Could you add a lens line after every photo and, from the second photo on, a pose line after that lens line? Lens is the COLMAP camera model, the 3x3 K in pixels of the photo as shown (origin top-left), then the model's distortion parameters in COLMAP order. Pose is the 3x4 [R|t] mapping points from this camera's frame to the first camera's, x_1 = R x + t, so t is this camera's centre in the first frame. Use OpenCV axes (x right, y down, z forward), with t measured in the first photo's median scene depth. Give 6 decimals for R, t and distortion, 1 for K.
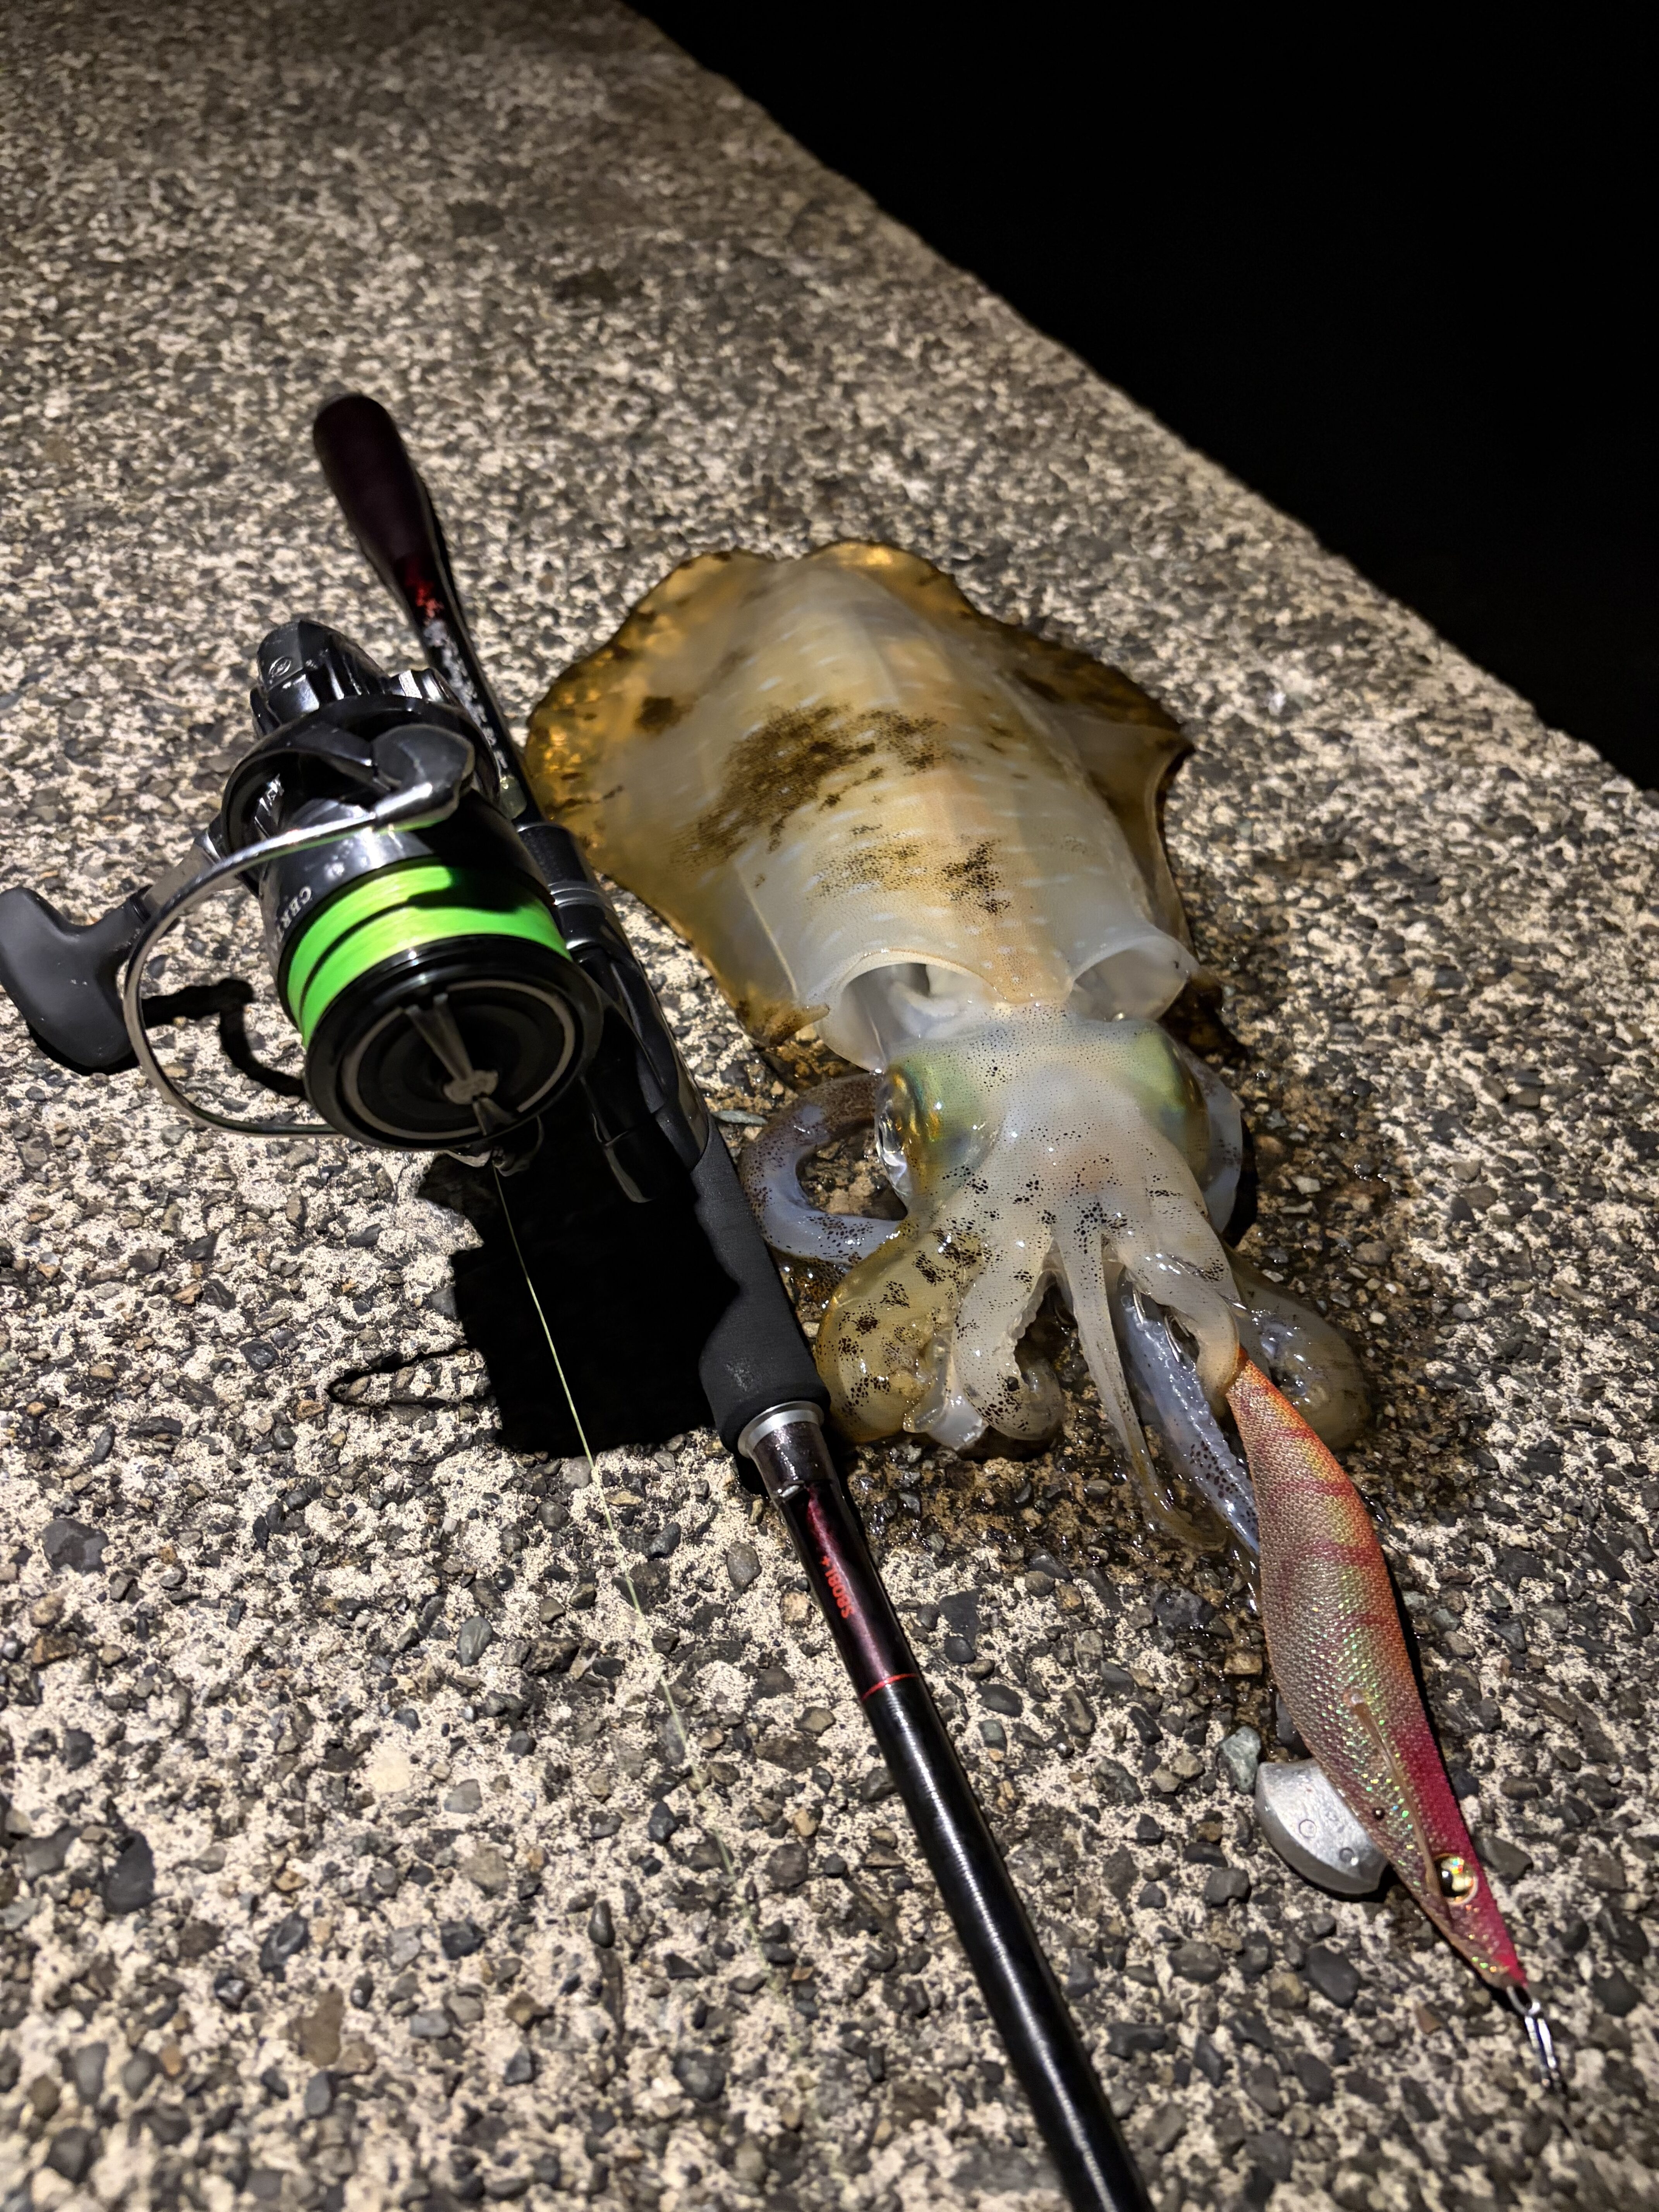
lens RADIAL K [[1707.4, 0, 820.7], [0, 1707.4, 1111.8], [0, 0, 1]] dist [-0.002358, 0.008143]
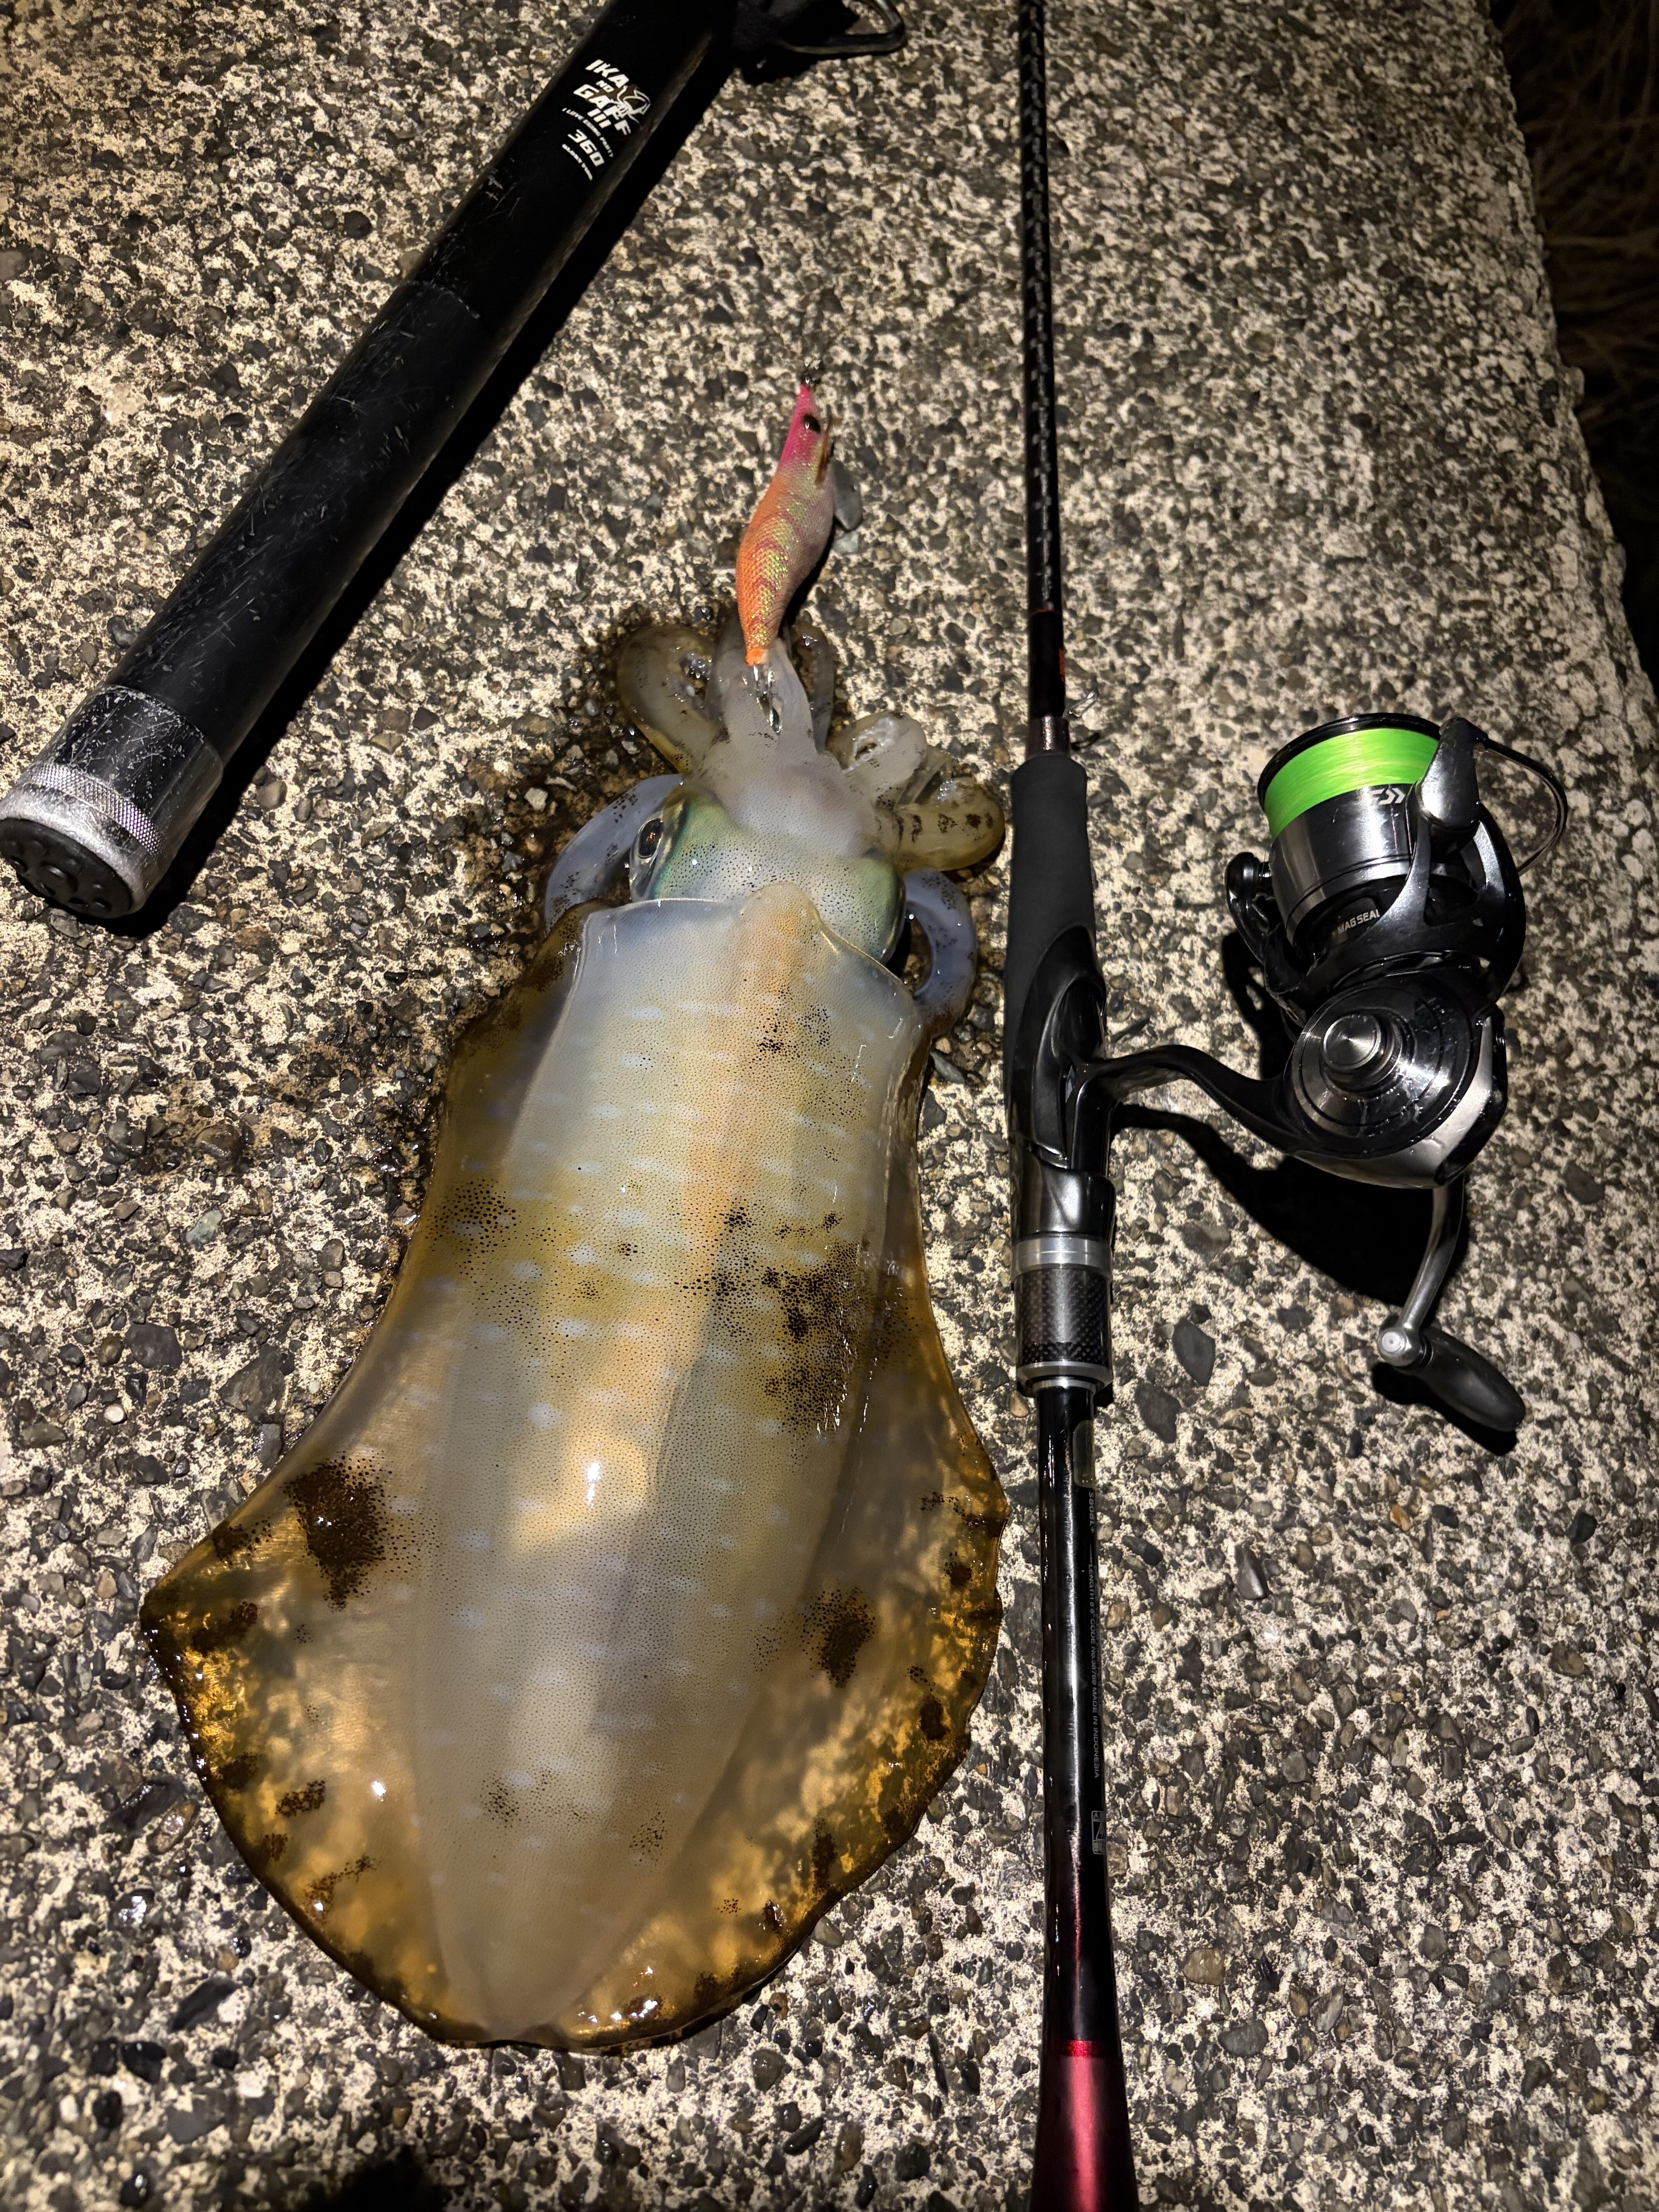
lens RADIAL K [[1707.4, 0, 825.3], [0, 1707.4, 1105.0], [0, 0, 1]] dist [-0.002358, 0.008143]
pose [[-0.846913, -0.499700, -0.181766, 0.276755], [-0.001390, -0.339756, 0.940513, -1.365519], [-0.531730, 0.796785, 0.287049, 0.899195]]
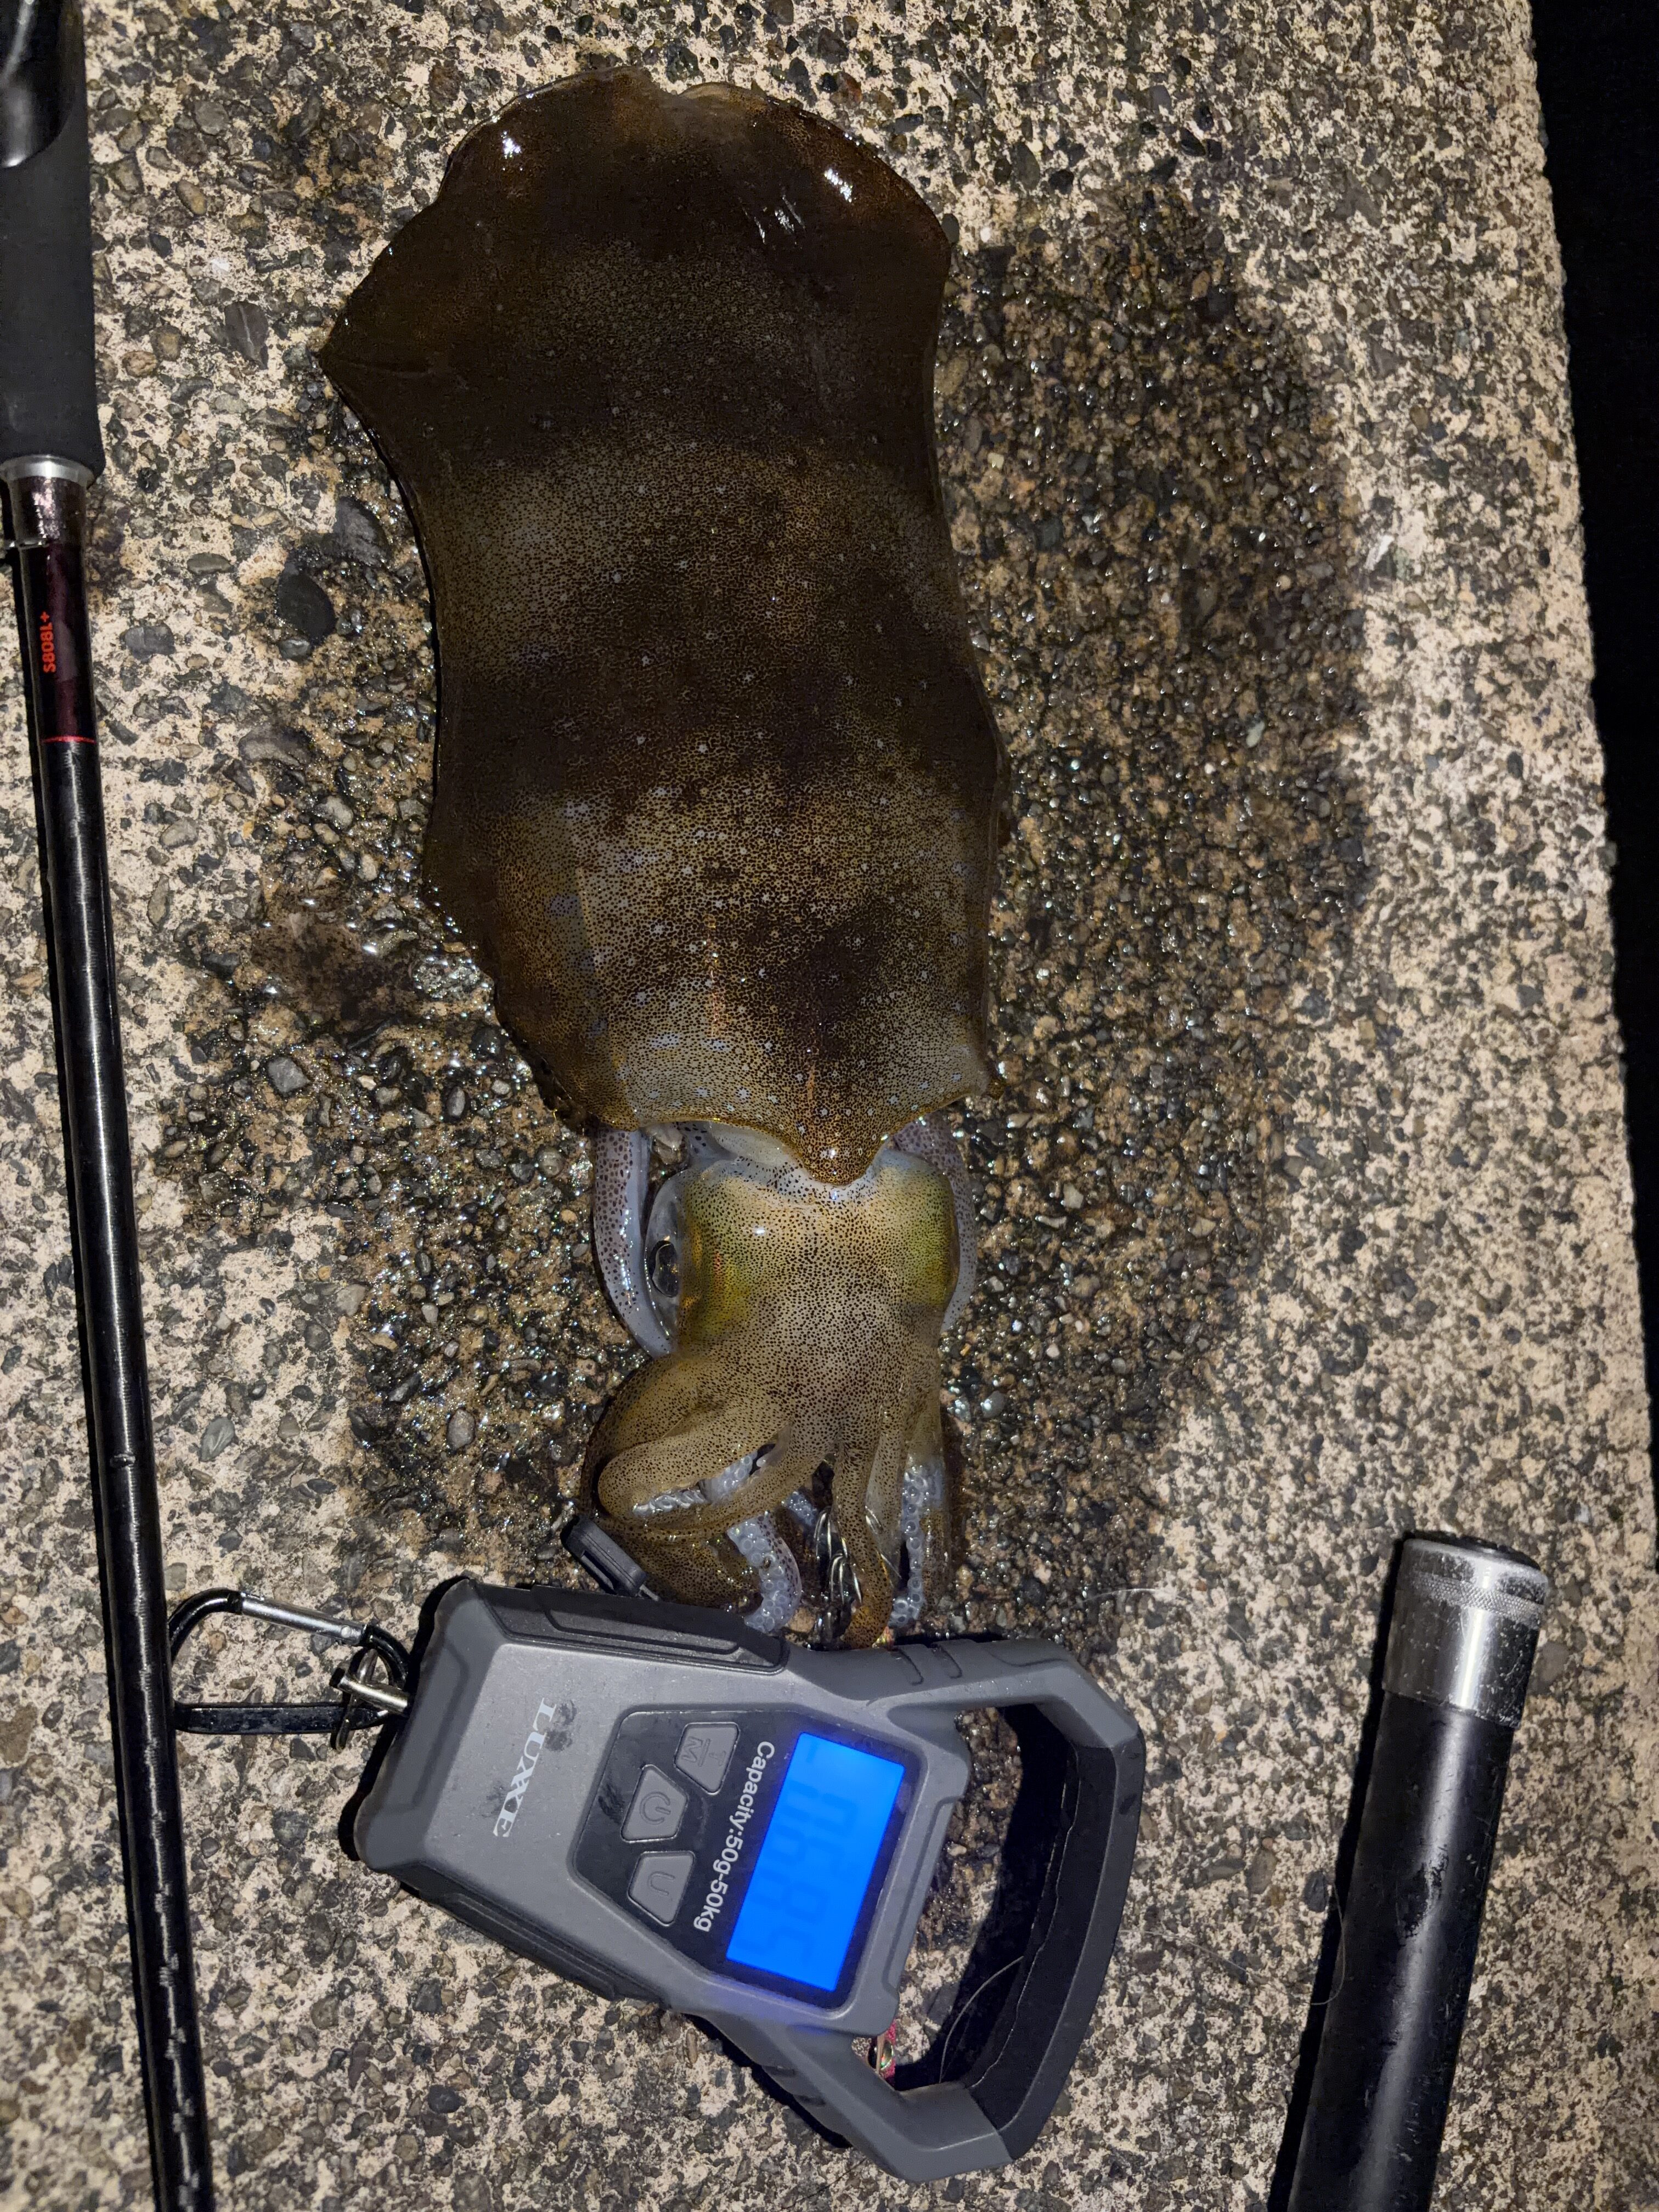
lens RADIAL K [[1707.4, 0, 835.7], [0, 1707.4, 1097.0], [0, 0, 1]] dist [-0.002358, 0.008143]
pose [[0.882234, 0.375593, 0.283888, -0.233182], [-0.470499, 0.725300, 0.502565, -0.598824], [-0.017144, -0.576949, 0.816600, 0.171533]]
